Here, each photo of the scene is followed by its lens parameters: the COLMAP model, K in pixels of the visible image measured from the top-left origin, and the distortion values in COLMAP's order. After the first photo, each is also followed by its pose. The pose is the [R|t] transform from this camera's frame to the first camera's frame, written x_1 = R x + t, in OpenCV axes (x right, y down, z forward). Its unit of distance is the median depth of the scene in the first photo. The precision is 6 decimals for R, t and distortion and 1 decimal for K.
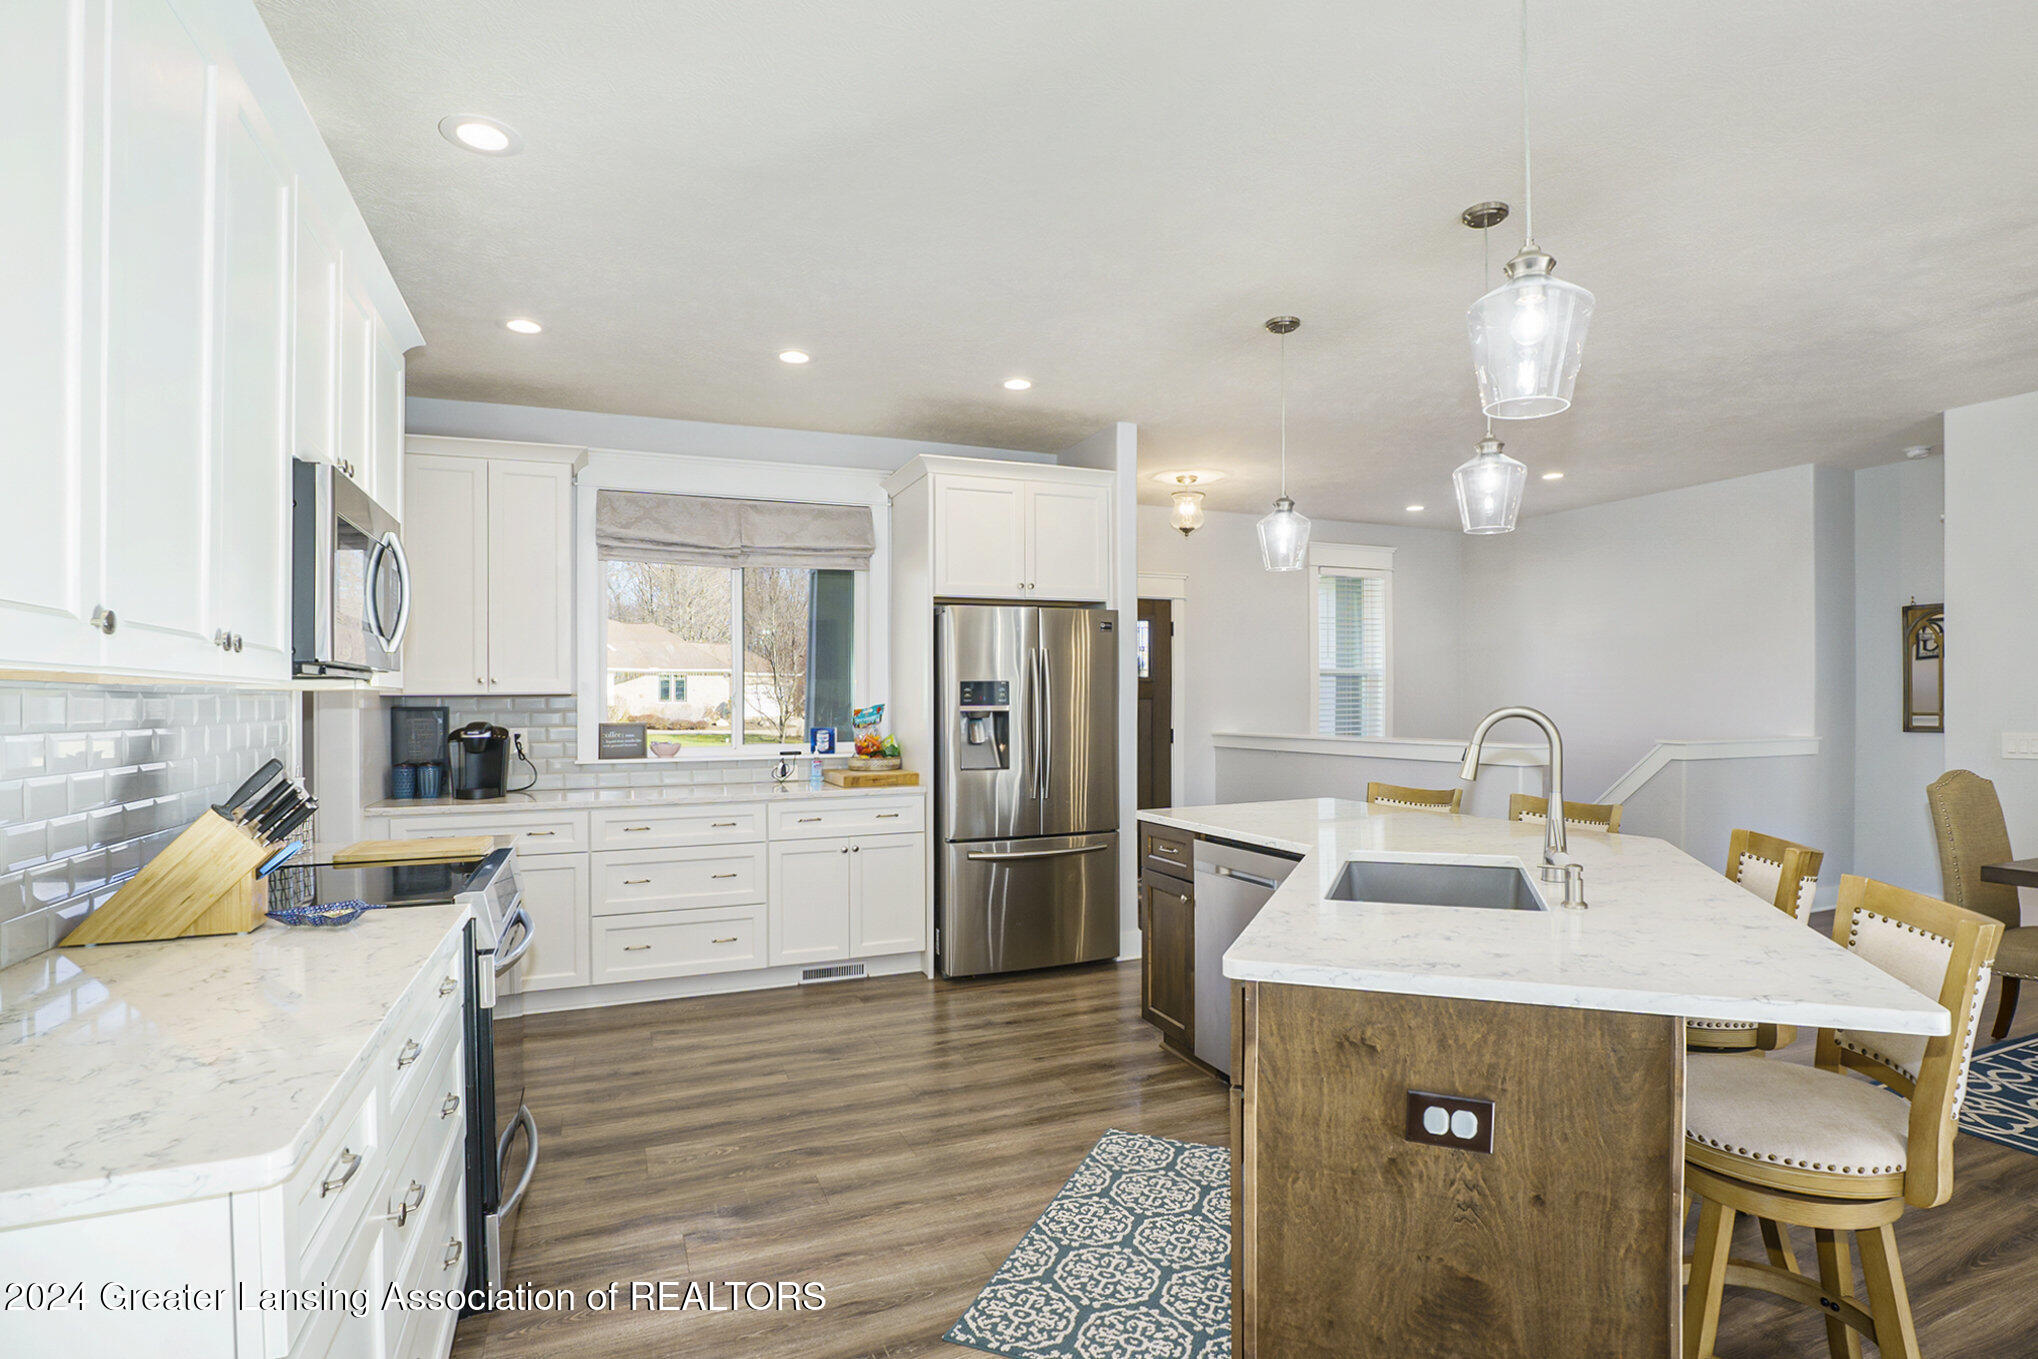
lens RADIAL K [[1031.6, 0, 1006.6], [0, 1031.6, 698.5], [0, 0, 1]] dist [-0.035989, 0.000953]
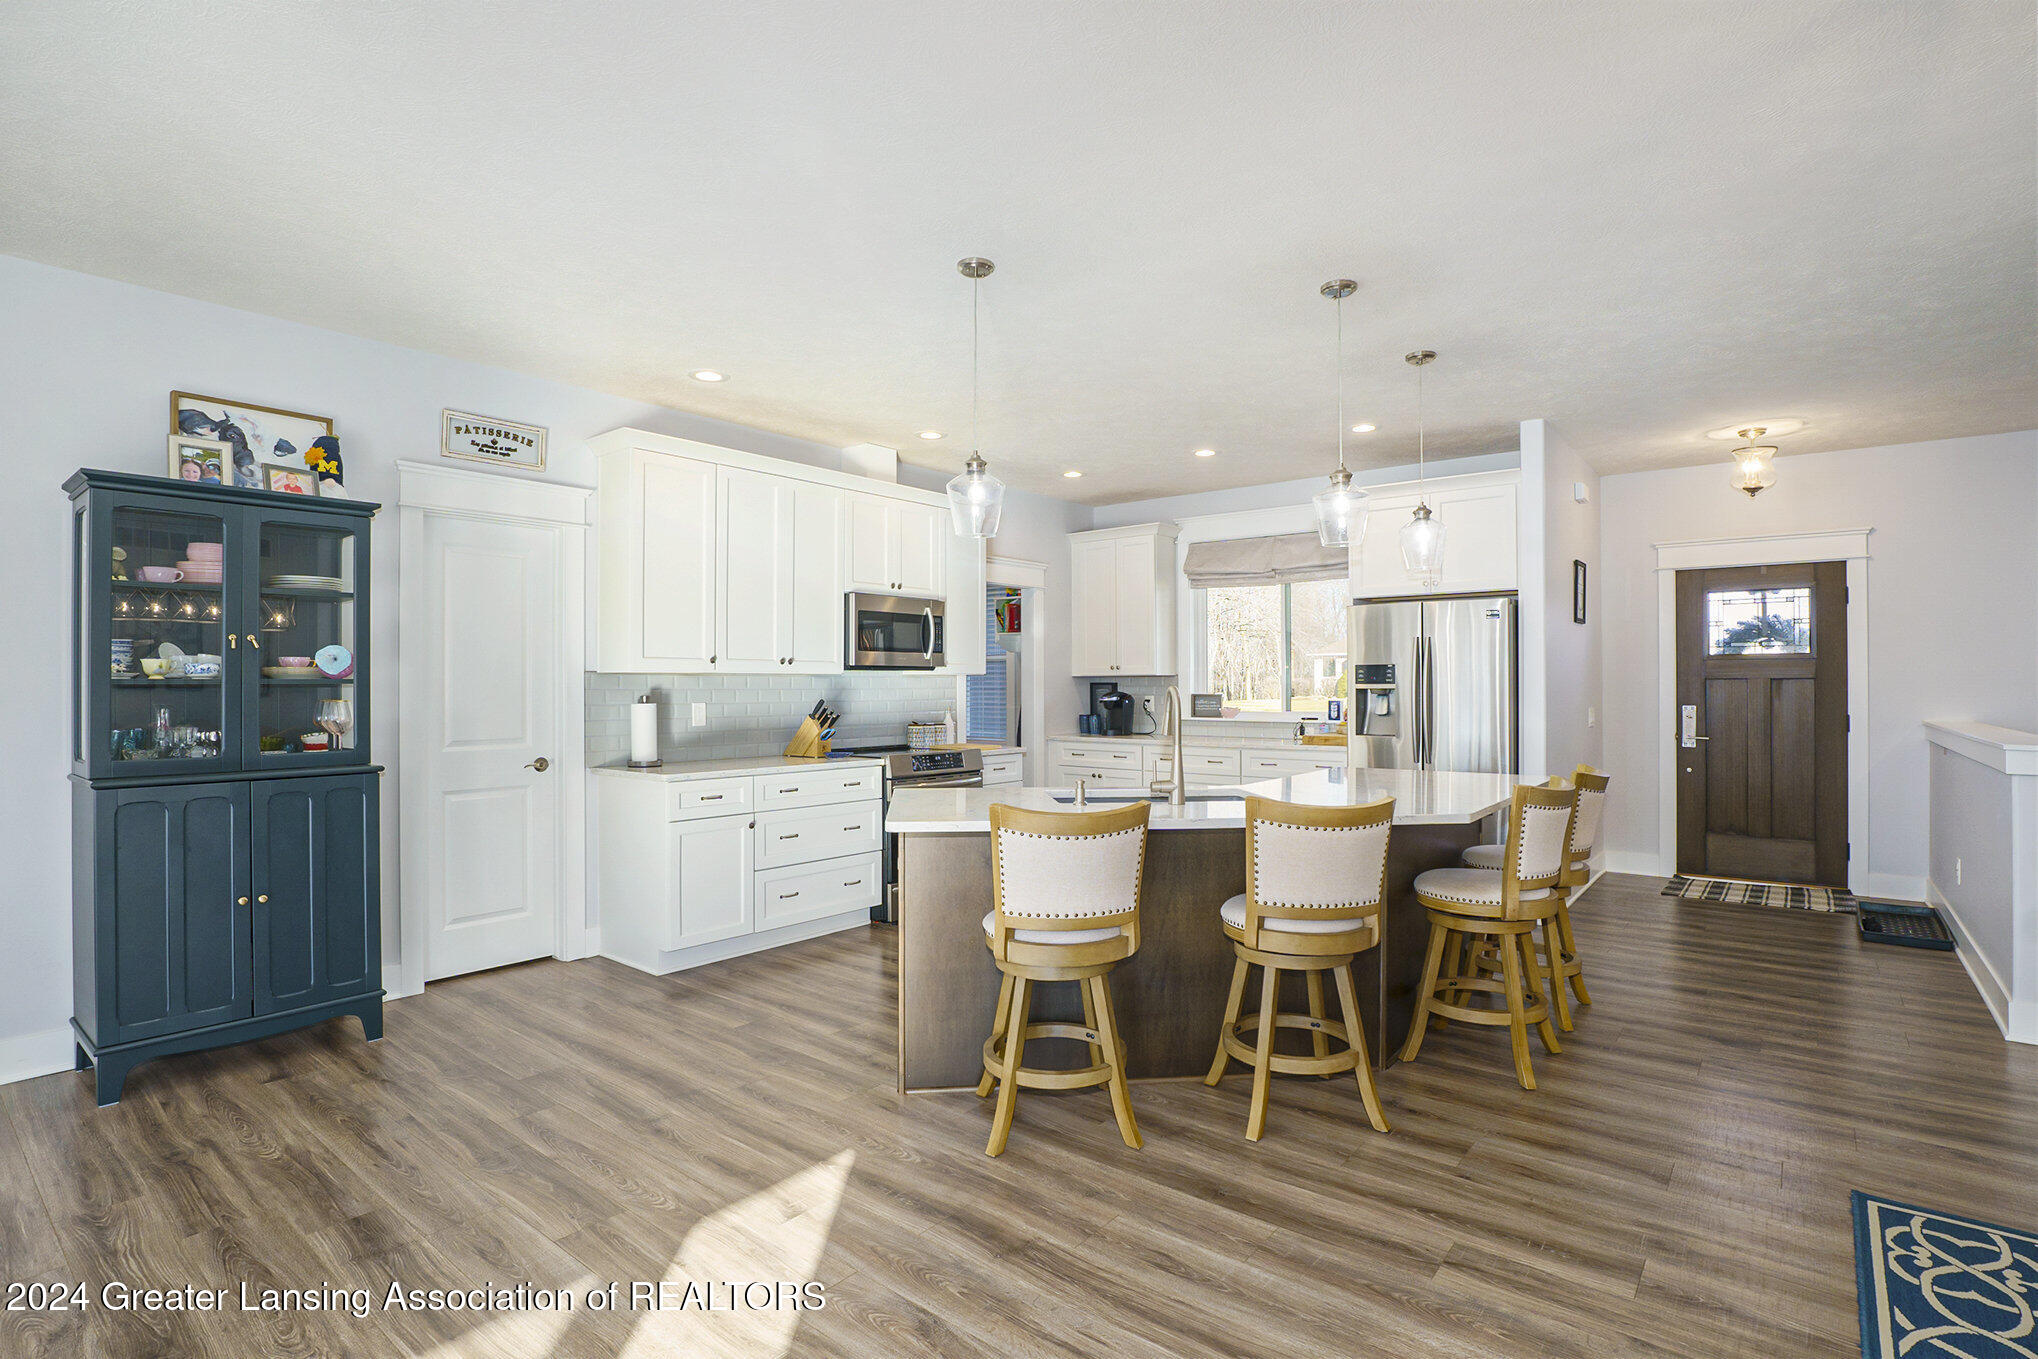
lens RADIAL K [[962.0, 0, 983.7], [0, 962.0, 679.2], [0, 0, 1]] dist [-0.030354, 0.001594]
pose [[0.464065, 0.002985, -0.885796, 0.826087], [-0.000192, 0.999995, 0.003269, -0.003598], [0.885801, -0.001347, 0.464063, 0.049322]]
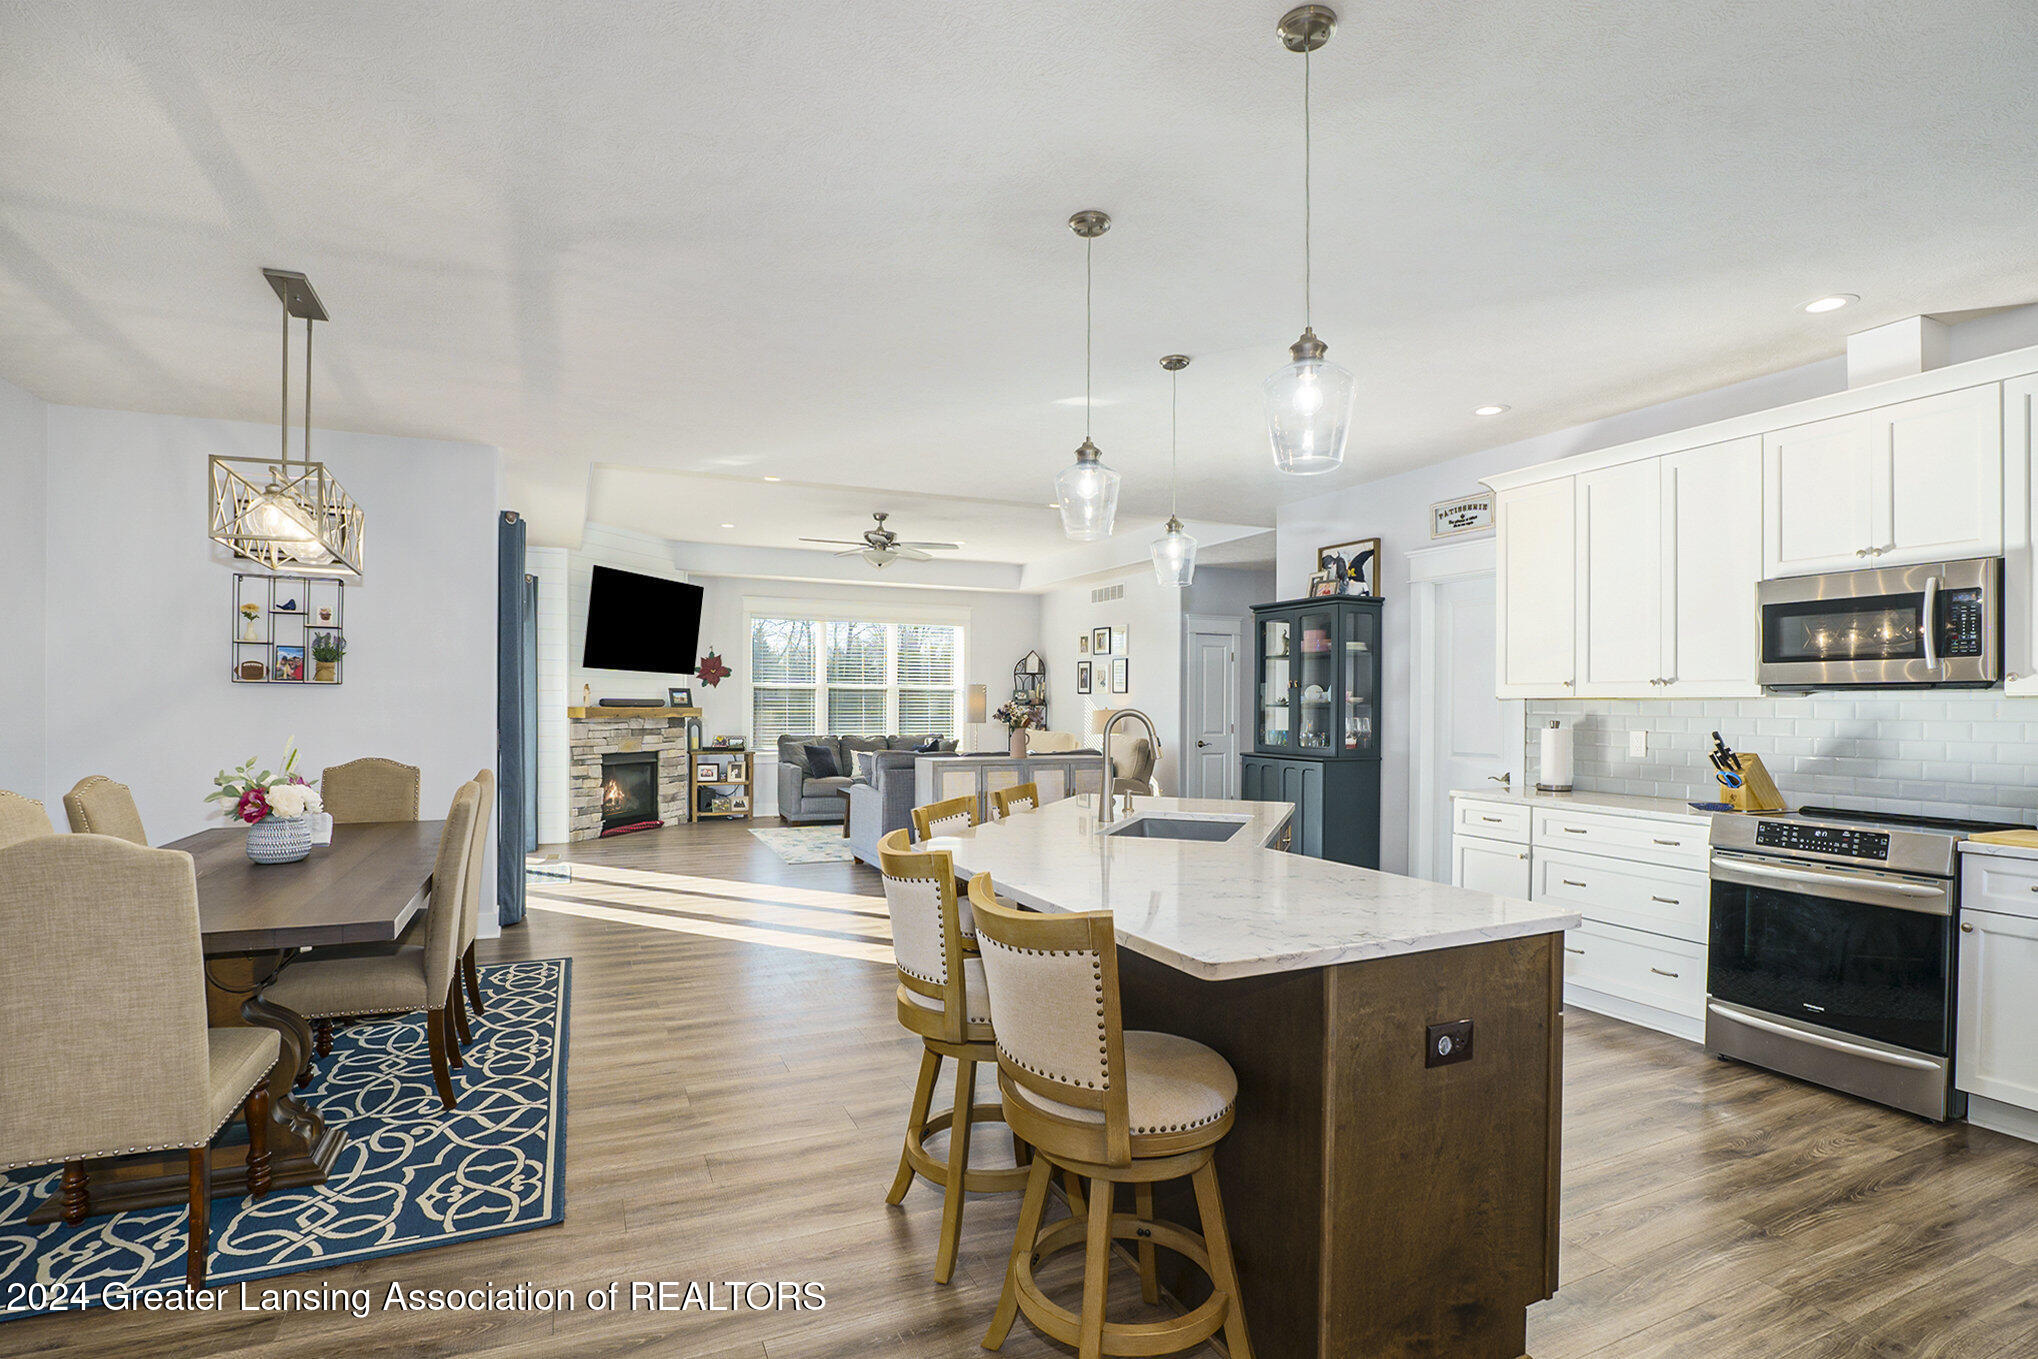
lens RADIAL K [[988.1, 0, 1030.1], [0, 988.1, 709.0], [0, 0, 1]] dist [-0.044438, 0.000027]
pose [[-0.997740, 0.001818, -0.067171, 0.376329], [0.001753, 0.999998, 0.001032, 0.002279], [0.067173, 0.000912, -0.997741, 1.252494]]
